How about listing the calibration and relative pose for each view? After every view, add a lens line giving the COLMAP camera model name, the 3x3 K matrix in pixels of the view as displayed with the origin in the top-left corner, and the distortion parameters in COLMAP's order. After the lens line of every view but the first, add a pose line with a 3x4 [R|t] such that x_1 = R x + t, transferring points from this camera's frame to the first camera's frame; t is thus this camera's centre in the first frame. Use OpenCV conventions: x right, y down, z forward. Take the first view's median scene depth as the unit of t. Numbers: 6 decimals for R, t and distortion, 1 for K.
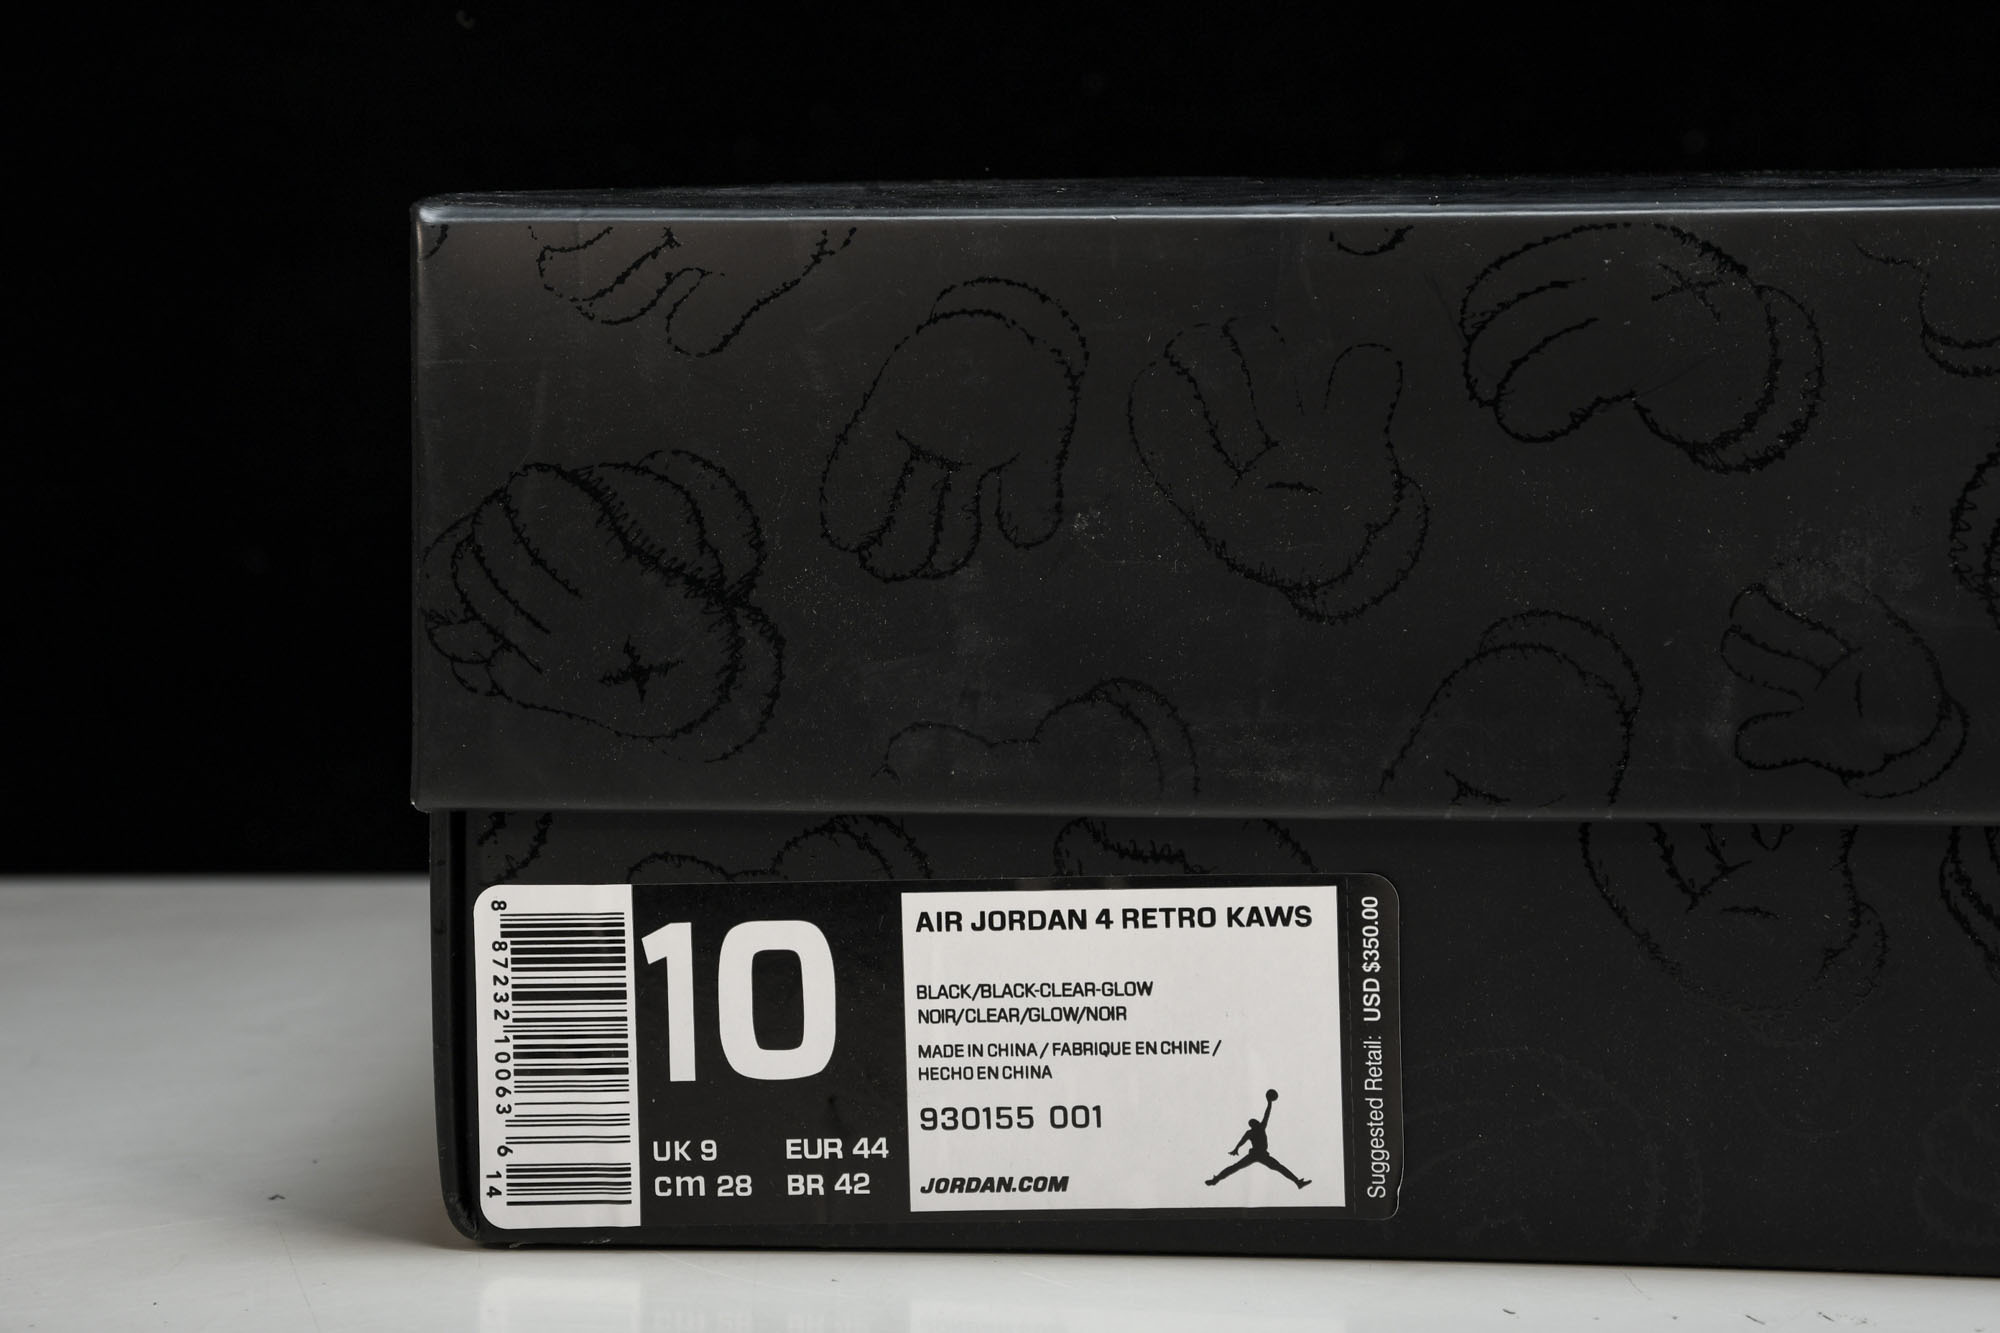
lens RADIAL K [[5793.2, 0, 1000.0], [0, 5793.2, 666.5], [0, 0, 1]] dist [0.629377, 1.821250]
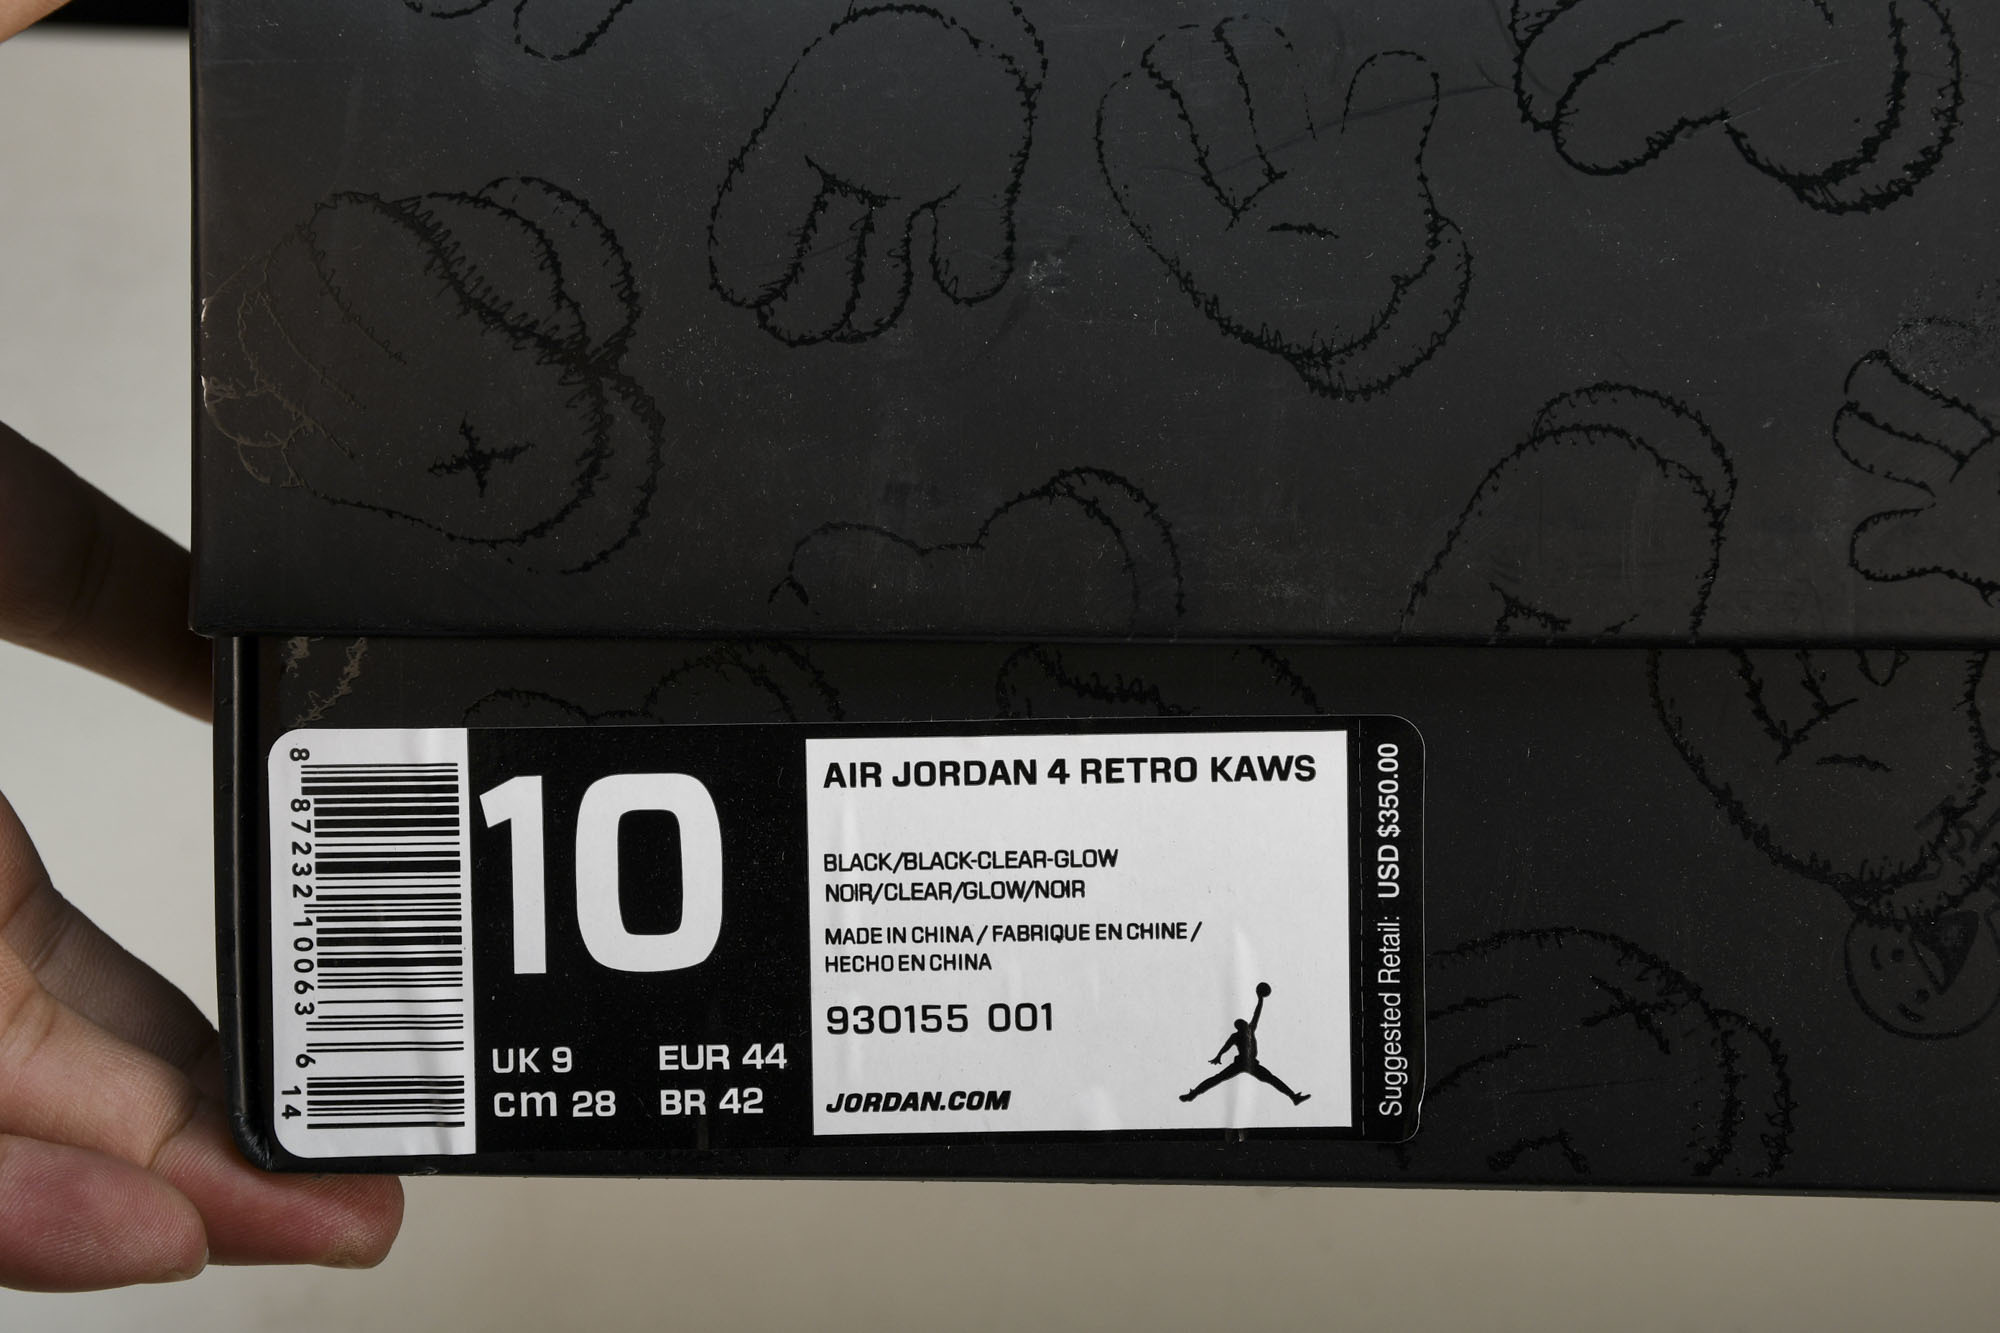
lens RADIAL K [[4083.8, 0, 1000.0], [0, 4083.8, 666.5], [0, 0, 1]] dist [0.261091, -0.005416]
pose [[0.997524, 0.005830, 0.070086, -0.030076], [-0.004223, 0.999725, -0.023066, 0.042097], [-0.070201, 0.022713, 0.997274, 0.434823]]
